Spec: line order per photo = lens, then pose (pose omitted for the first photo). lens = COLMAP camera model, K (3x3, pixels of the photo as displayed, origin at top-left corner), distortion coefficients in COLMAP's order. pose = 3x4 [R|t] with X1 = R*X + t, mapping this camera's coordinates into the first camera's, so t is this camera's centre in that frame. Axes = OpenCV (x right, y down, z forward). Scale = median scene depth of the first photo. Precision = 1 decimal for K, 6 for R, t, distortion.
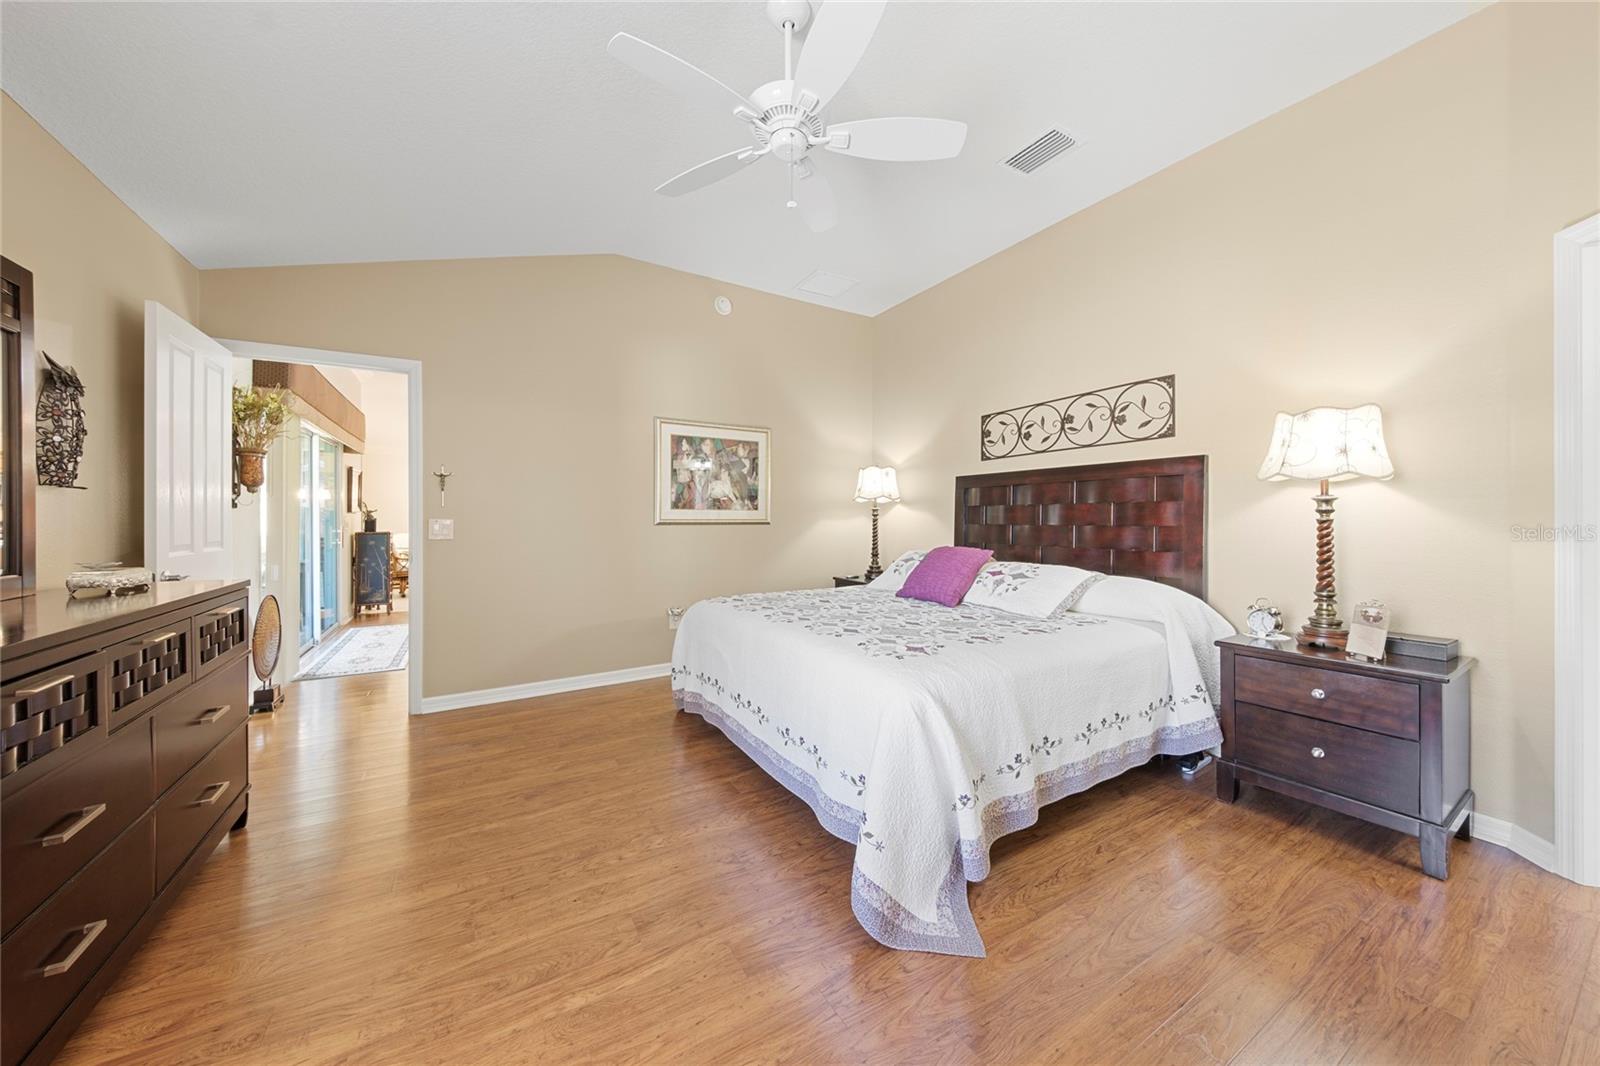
lens RADIAL K [[544.0, 0, 800.0], [0, 544.0, 521.5], [0, 0, 1]] dist [0.040553, -0.019091]
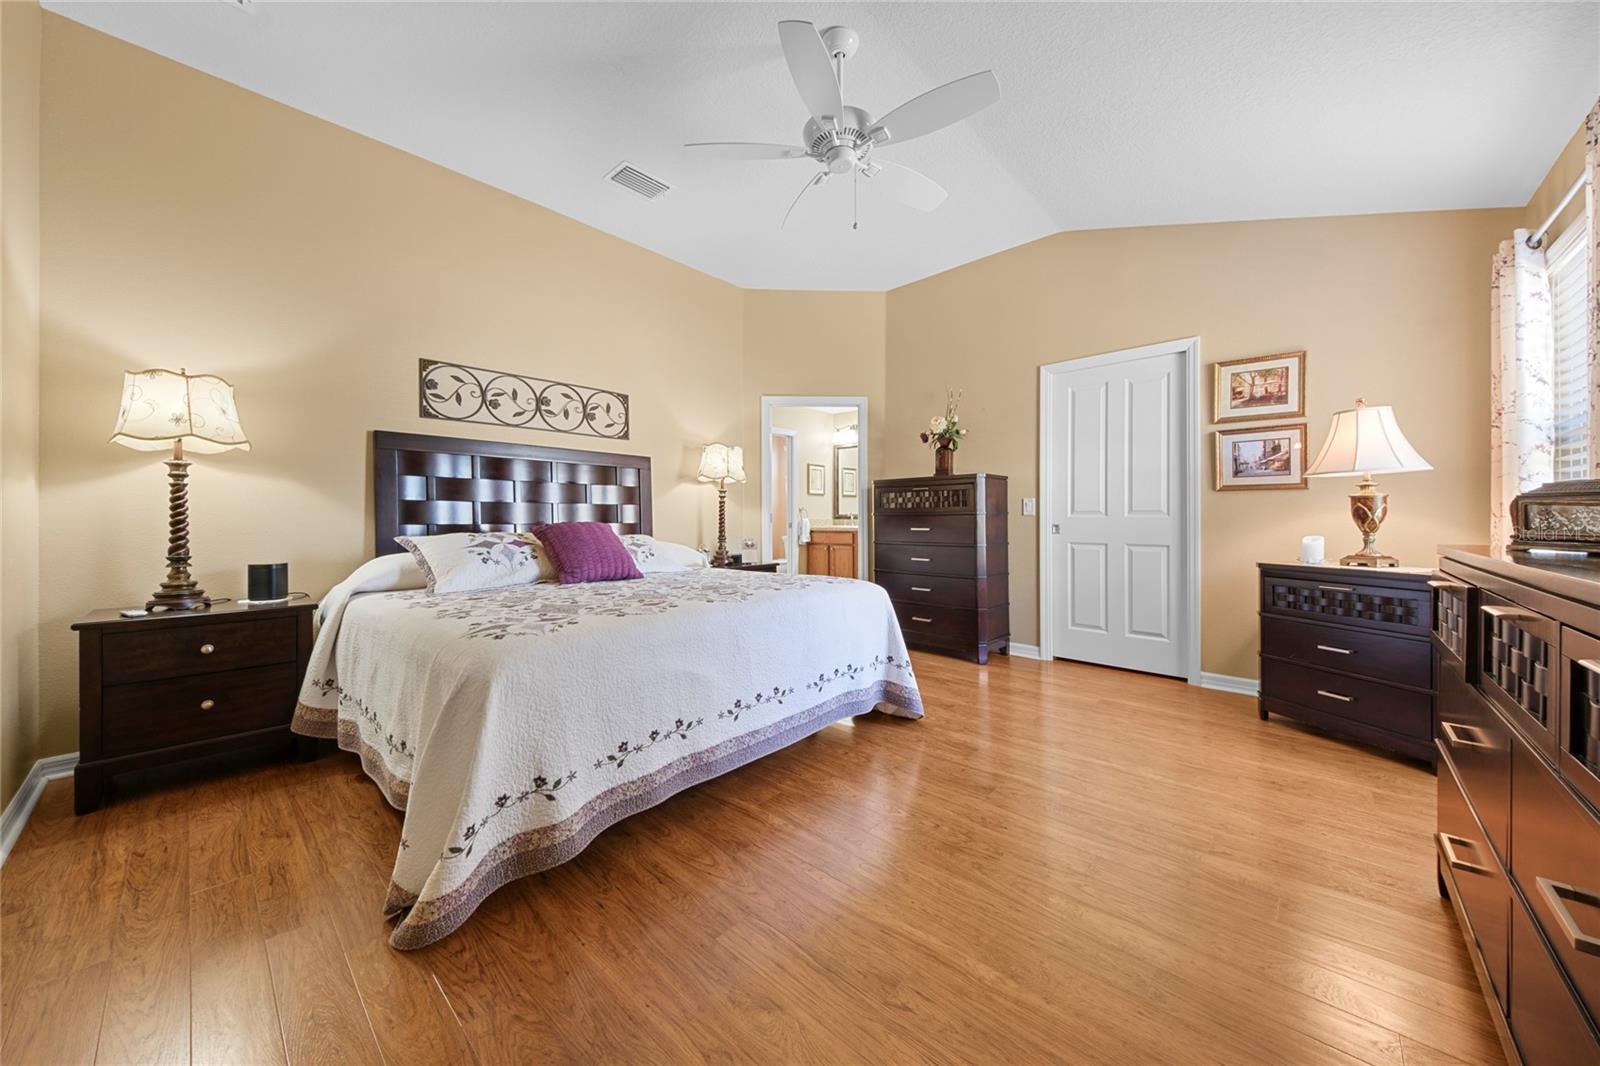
lens RADIAL K [[544.0, 0, 800.0], [0, 544.0, 521.5], [0, 0, 1]] dist [0.040553, -0.019091]
pose [[-0.273343, -0.003013, 0.961912, -0.692820], [0.005843, 0.999971, 0.004793, 0.042969], [-0.961899, 0.006930, -0.273318, 0.873199]]
